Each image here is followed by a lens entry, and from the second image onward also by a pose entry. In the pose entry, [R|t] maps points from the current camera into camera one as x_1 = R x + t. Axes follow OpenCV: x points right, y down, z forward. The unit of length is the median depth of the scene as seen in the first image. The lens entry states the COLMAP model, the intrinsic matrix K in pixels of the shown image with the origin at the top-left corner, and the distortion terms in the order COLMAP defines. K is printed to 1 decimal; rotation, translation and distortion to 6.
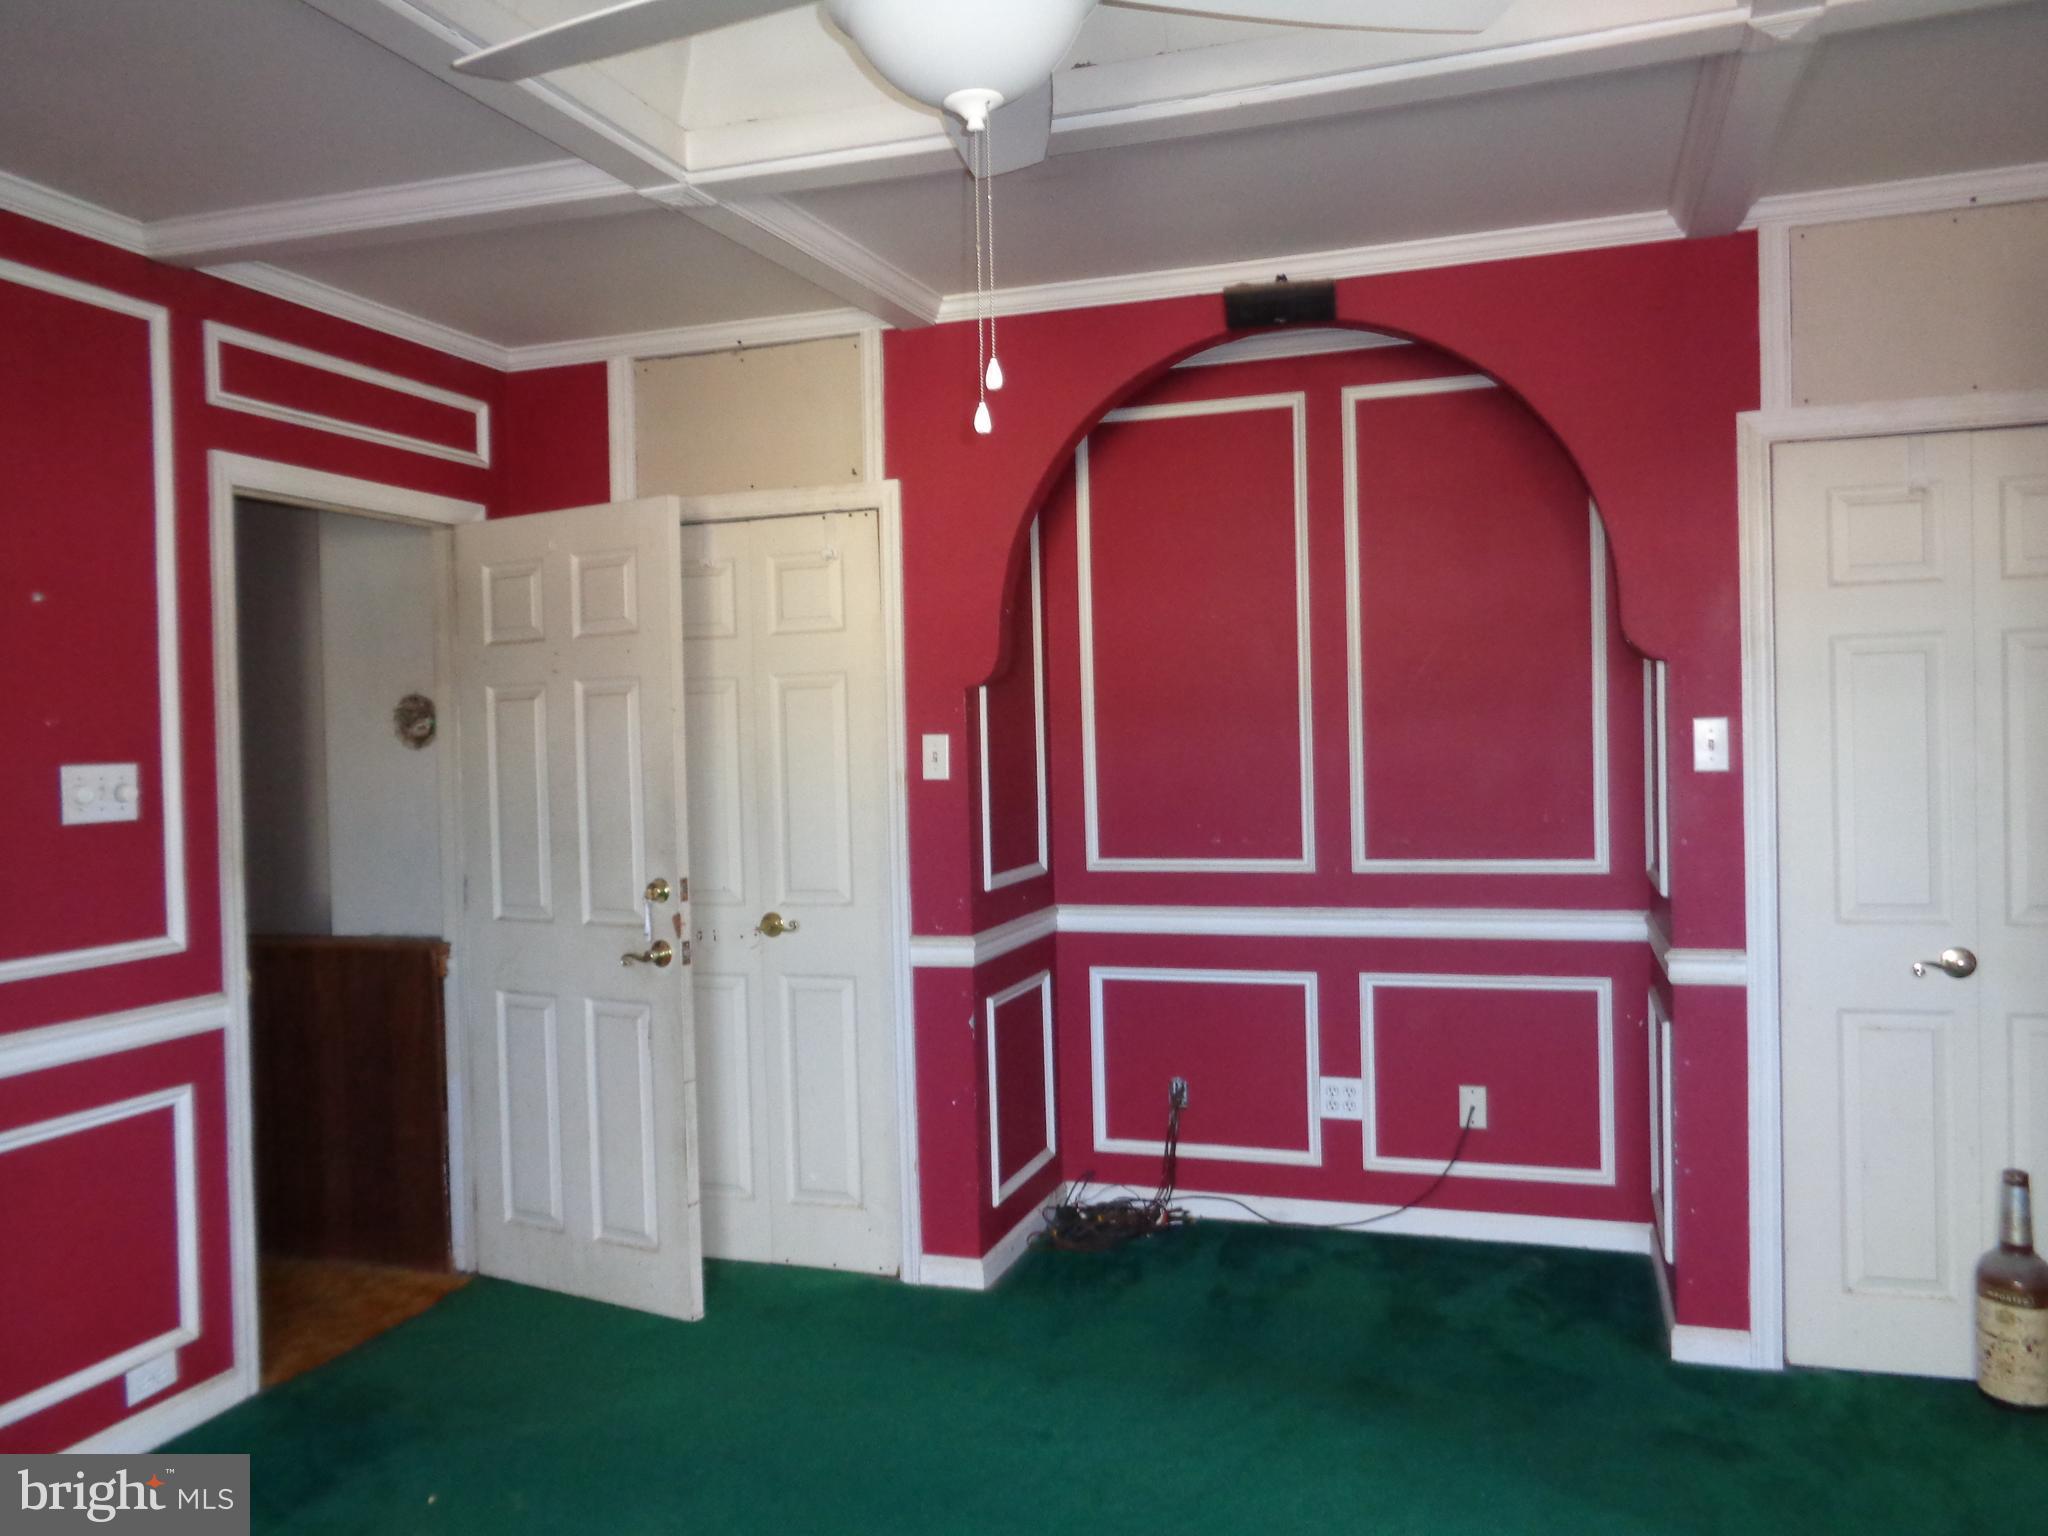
lens RADIAL K [[1521.2, 0, 1026.7], [0, 1521.2, 759.4], [0, 0, 1]] dist [-0.003724, 0.000722]
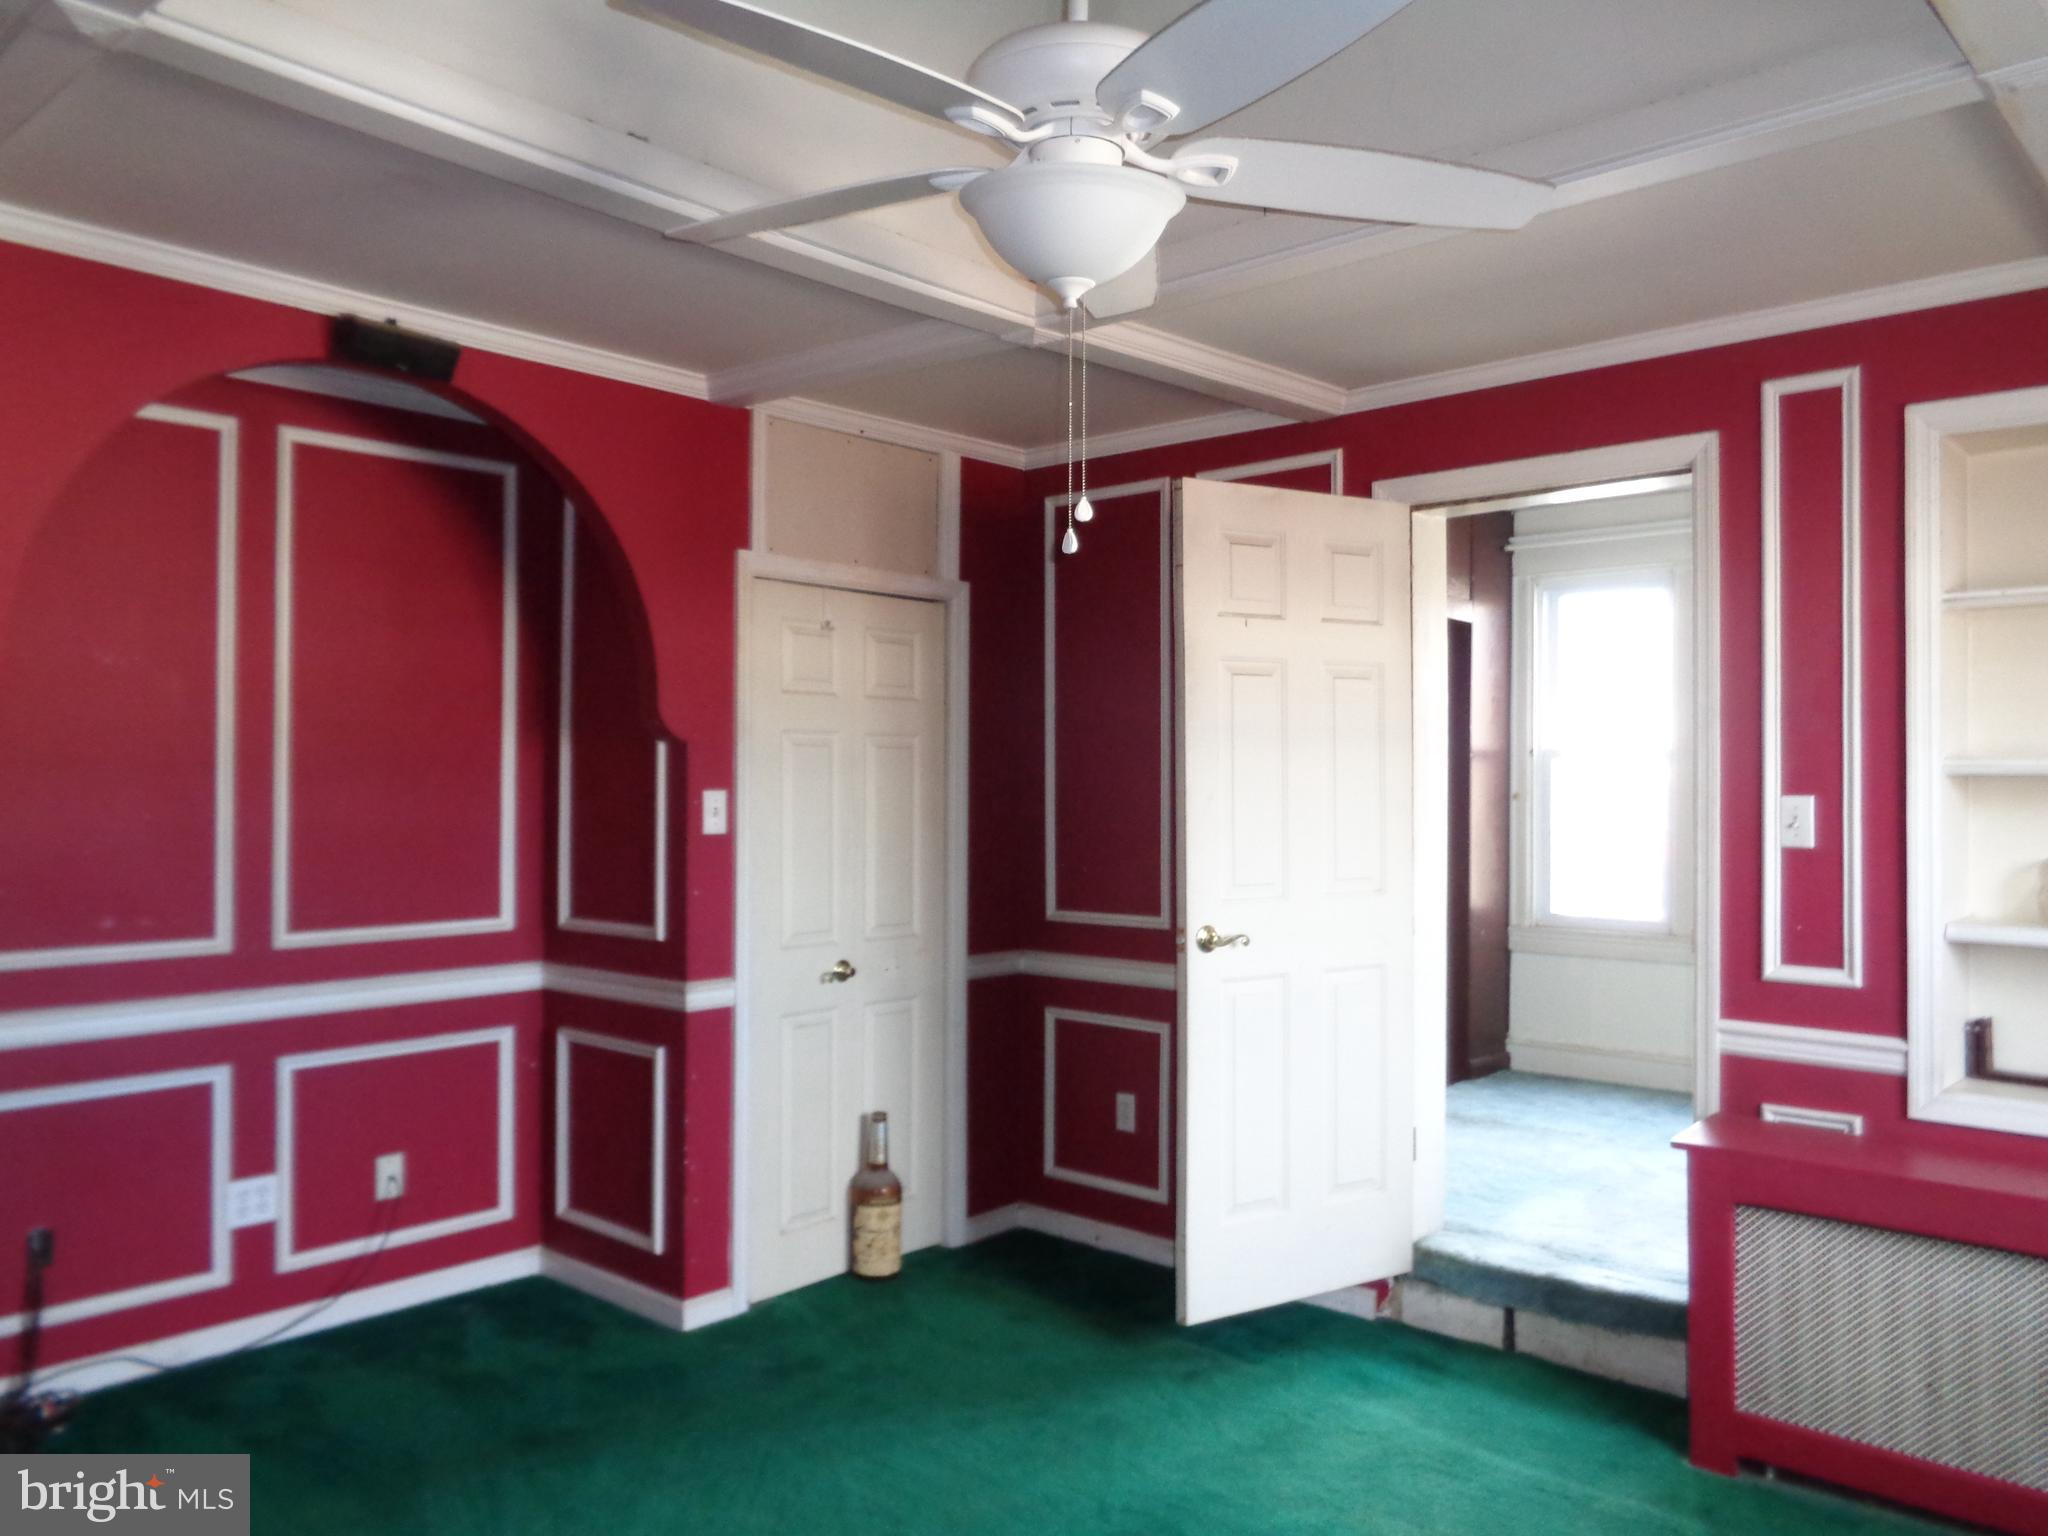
lens RADIAL K [[1521.2, 0, 1026.7], [0, 1521.2, 759.4], [0, 0, 1]] dist [-0.003724, 0.000722]
pose [[0.397677, 0.037524, 0.916758, -0.470612], [0.003412, 0.999096, -0.042374, 0.000632], [-0.917519, 0.019979, 0.397190, 0.225541]]
